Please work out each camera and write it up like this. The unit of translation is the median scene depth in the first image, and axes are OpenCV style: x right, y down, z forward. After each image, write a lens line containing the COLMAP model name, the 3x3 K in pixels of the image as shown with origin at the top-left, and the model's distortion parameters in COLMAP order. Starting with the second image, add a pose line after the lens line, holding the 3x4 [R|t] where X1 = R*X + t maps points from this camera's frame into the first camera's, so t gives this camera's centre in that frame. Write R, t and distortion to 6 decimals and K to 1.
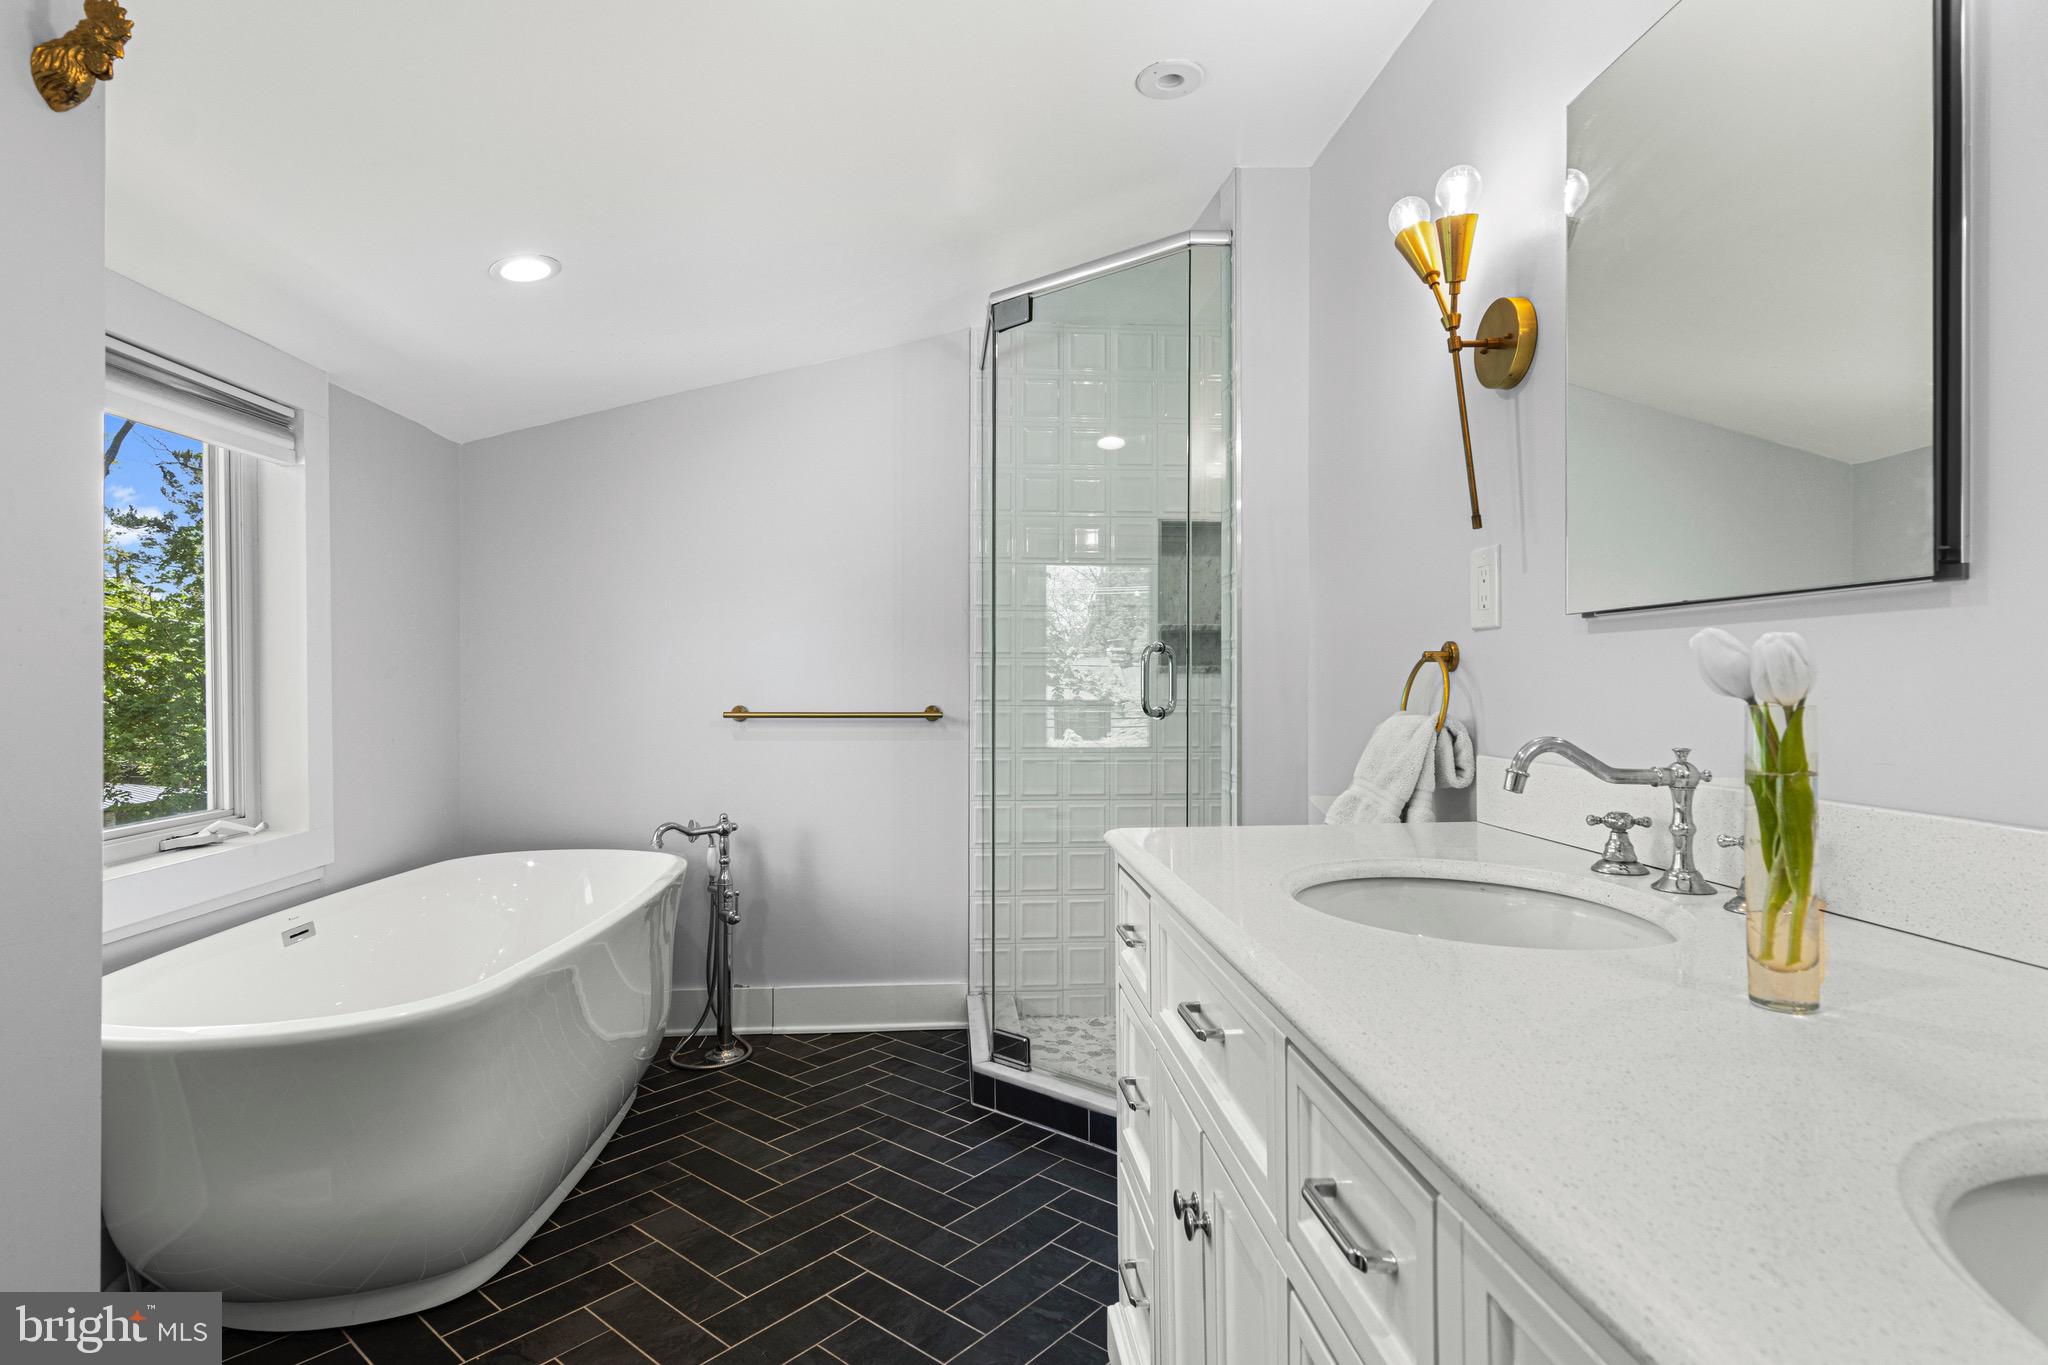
lens RADIAL K [[1056.4, 0, 1019.4], [0, 1056.4, 678.3], [0, 0, 1]] dist [0.011547, 0.000276]
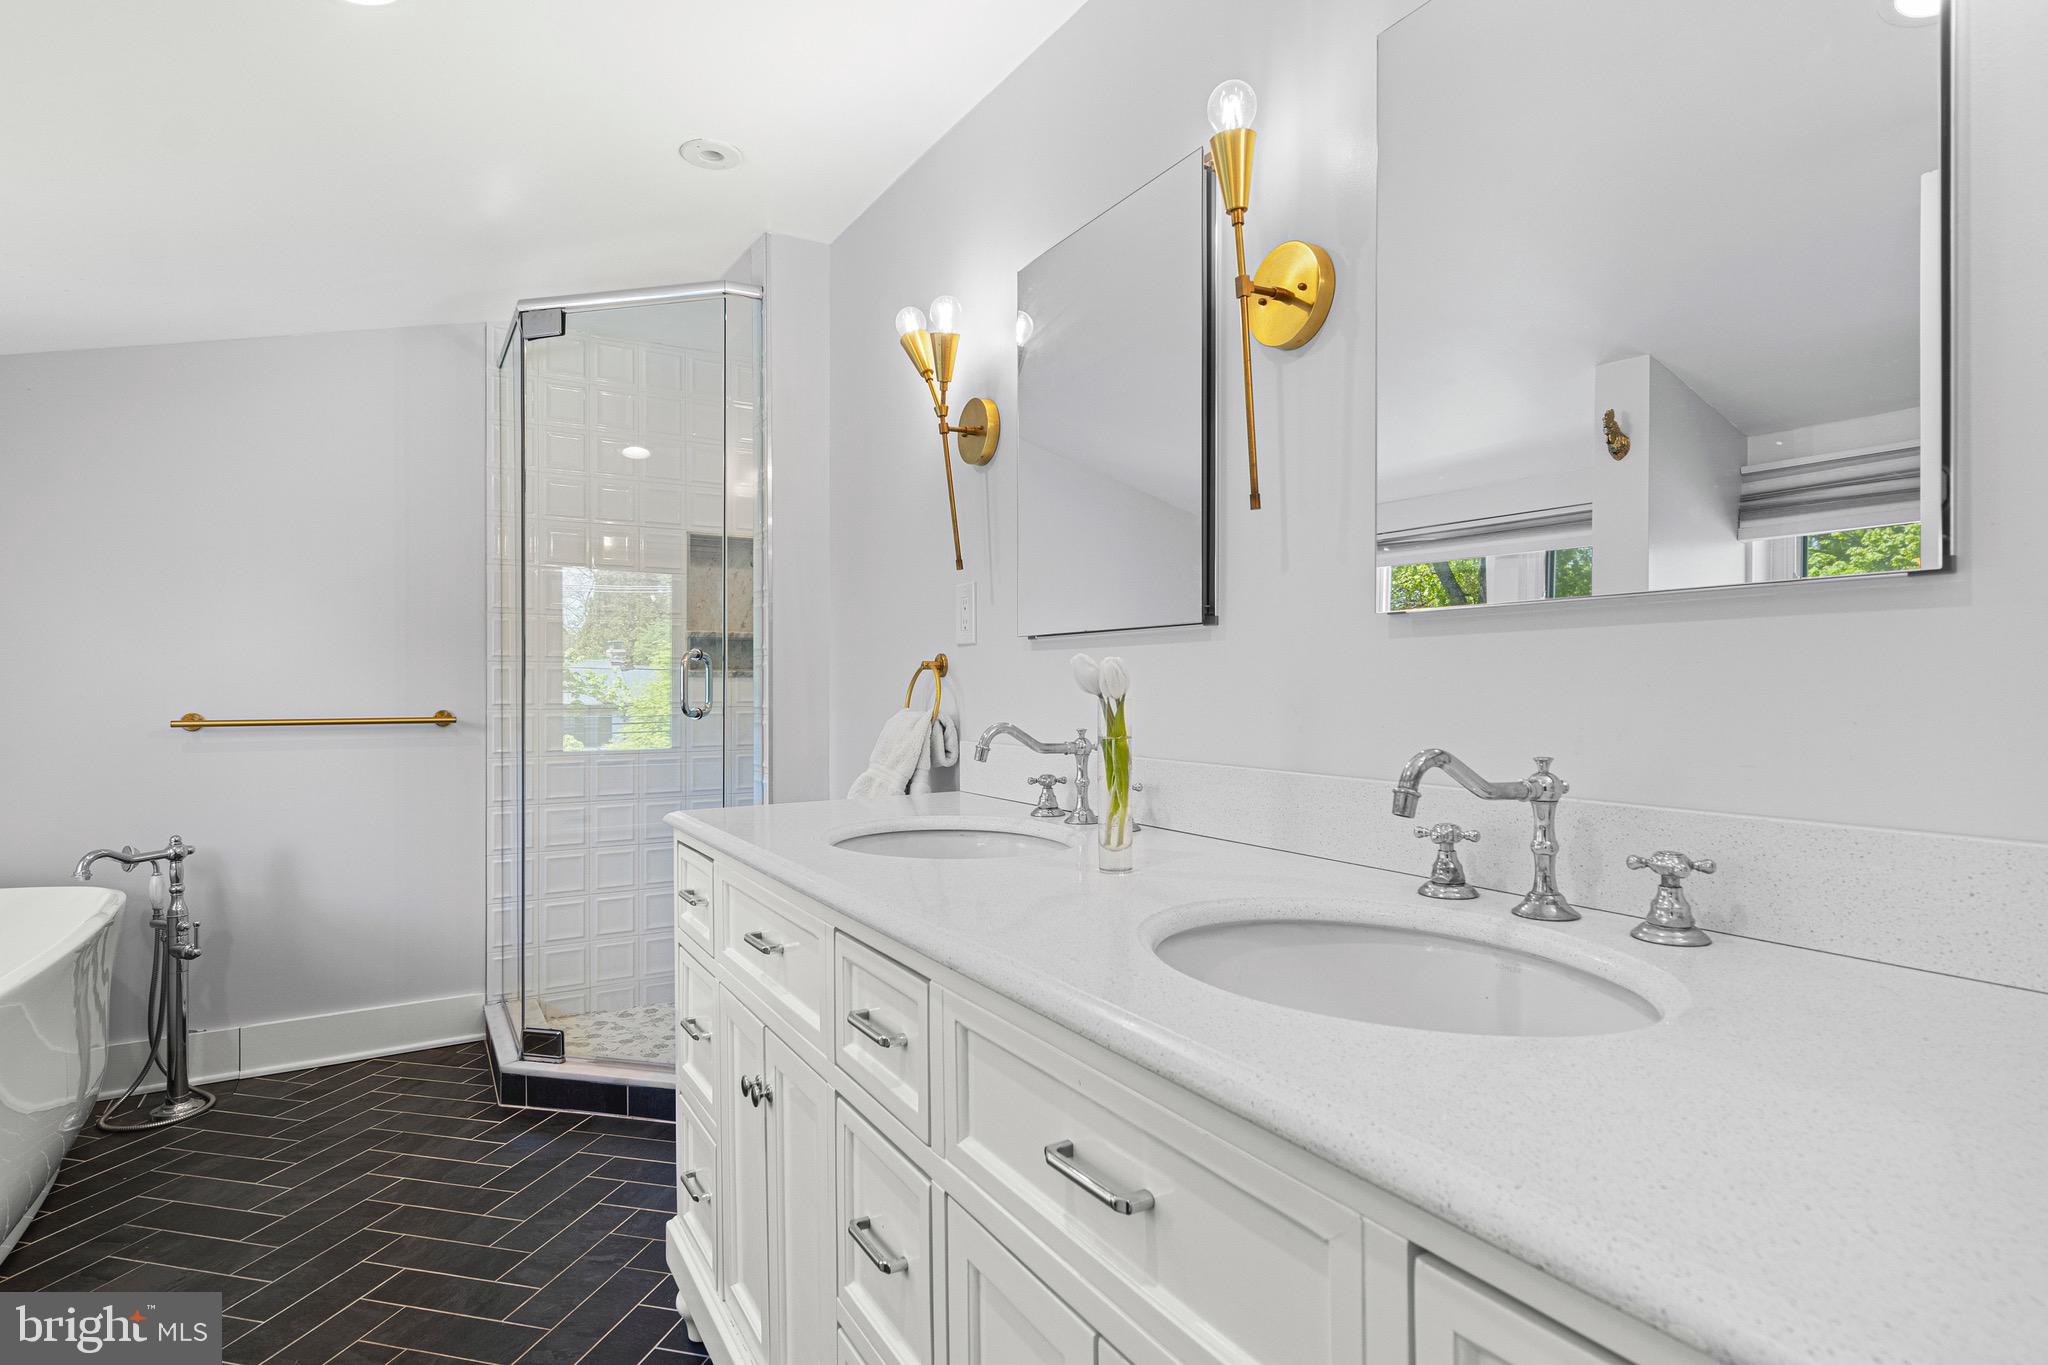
lens RADIAL K [[1056.4, 0, 1019.4], [0, 1056.4, 678.3], [0, 0, 1]] dist [0.011547, 0.000276]
pose [[0.897192, 0.001036, 0.441640, -0.055367], [0.000171, 0.999996, -0.002694, -0.000930], [-0.441641, 0.002493, 0.897188, -0.143185]]
